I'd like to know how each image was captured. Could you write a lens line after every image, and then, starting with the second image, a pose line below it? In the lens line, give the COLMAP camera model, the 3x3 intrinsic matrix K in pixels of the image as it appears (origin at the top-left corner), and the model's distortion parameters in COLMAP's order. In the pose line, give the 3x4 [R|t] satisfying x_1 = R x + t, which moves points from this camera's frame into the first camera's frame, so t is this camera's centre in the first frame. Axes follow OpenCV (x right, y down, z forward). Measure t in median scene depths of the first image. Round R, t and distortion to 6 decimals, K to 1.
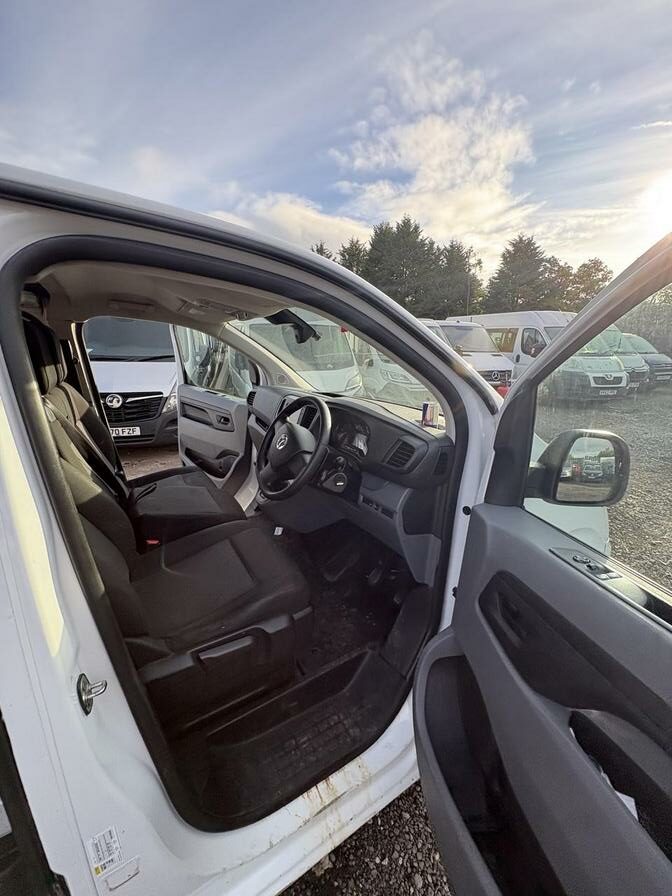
lens RADIAL K [[357.1, 0, 332.8], [0, 357.1, 448.2], [0, 0, 1]] dist [0.001543, 0.000125]
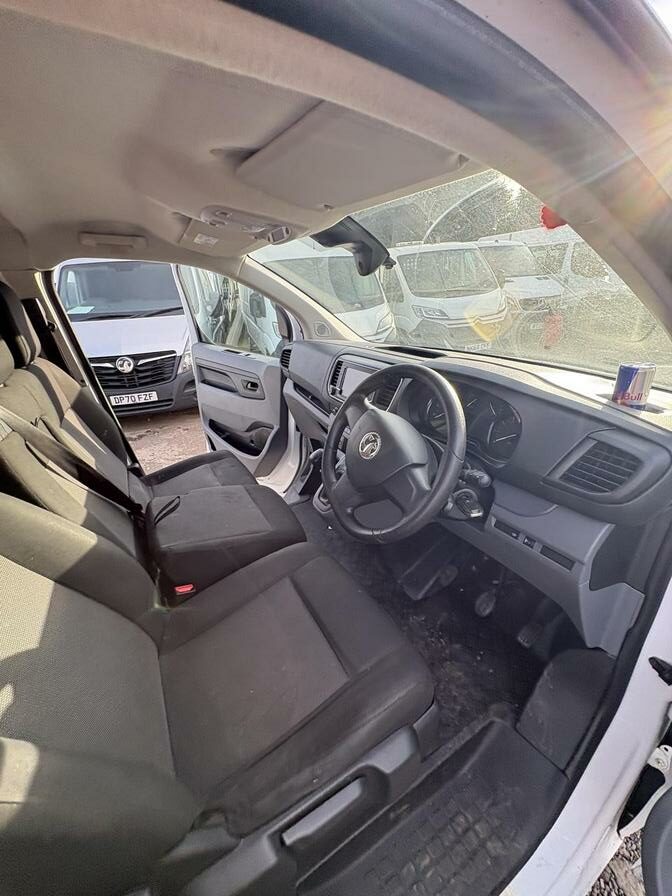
lens RADIAL K [[357.1, 0, 332.8], [0, 357.1, 448.2], [0, 0, 1]] dist [0.001543, 0.000125]
pose [[0.996750, -0.053572, -0.060161, -0.083297], [0.062174, 0.986473, 0.151673, -0.054077], [0.051222, -0.154921, 0.986598, 0.194799]]
